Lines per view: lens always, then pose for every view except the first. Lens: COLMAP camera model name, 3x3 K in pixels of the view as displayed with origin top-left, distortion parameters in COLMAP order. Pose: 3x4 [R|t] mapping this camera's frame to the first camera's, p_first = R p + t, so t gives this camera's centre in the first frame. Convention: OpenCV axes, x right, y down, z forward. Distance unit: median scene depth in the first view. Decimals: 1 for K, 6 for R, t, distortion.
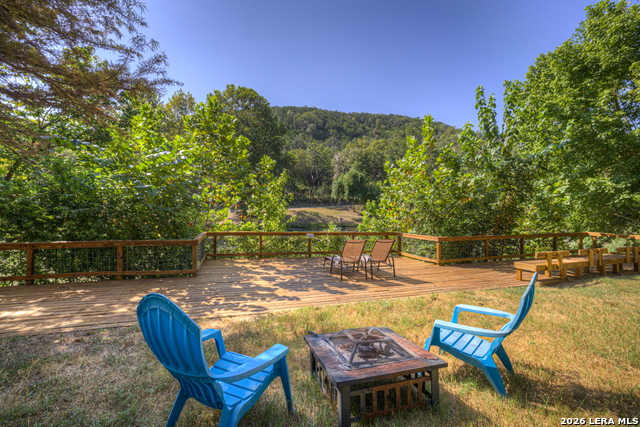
lens RADIAL K [[270.5, 0, 320.0], [0, 270.5, 213.5], [0, 0, 1]] dist [-0.024747, 0.000462]
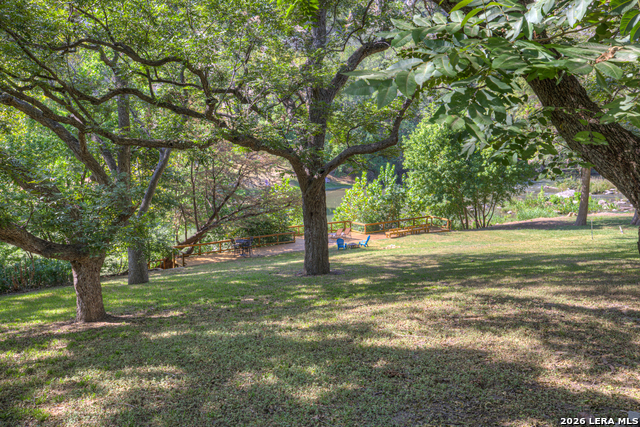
lens RADIAL K [[599.1, 0, 320.0], [0, 599.1, 213.5], [0, 0, 1]] dist [0.001978, 0.000277]
pose [[0.961479, -0.055461, 0.269226, -1.225473], [0.016654, 0.989388, 0.144340, -0.677576], [-0.274374, -0.134296, 0.952199, -3.488702]]
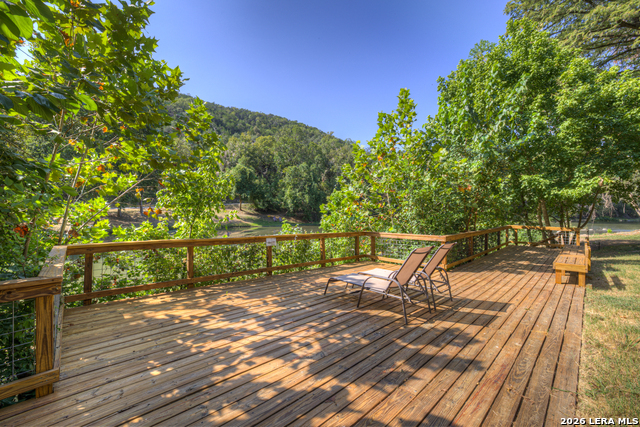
lens RADIAL K [[270.5, 0, 320.0], [0, 270.5, 213.5], [0, 0, 1]] dist [-0.024747, 0.000462]
pose [[0.904843, -0.007954, 0.425672, -0.168947], [0.006604, 0.999967, 0.004646, 0.011830], [-0.425695, -0.001393, 0.904866, 0.322404]]
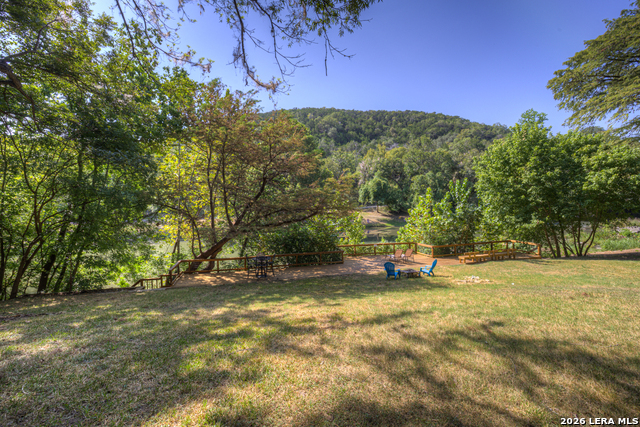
lens RADIAL K [[265.9, 0, 327.0], [0, 265.9, 208.1], [0, 0, 1]] dist [-0.010359, 0.000134]
pose [[0.998600, -0.027529, -0.045167, -0.288744], [0.027380, 0.999617, -0.003907, -0.199969], [0.045257, 0.002665, 0.998972, -1.062026]]
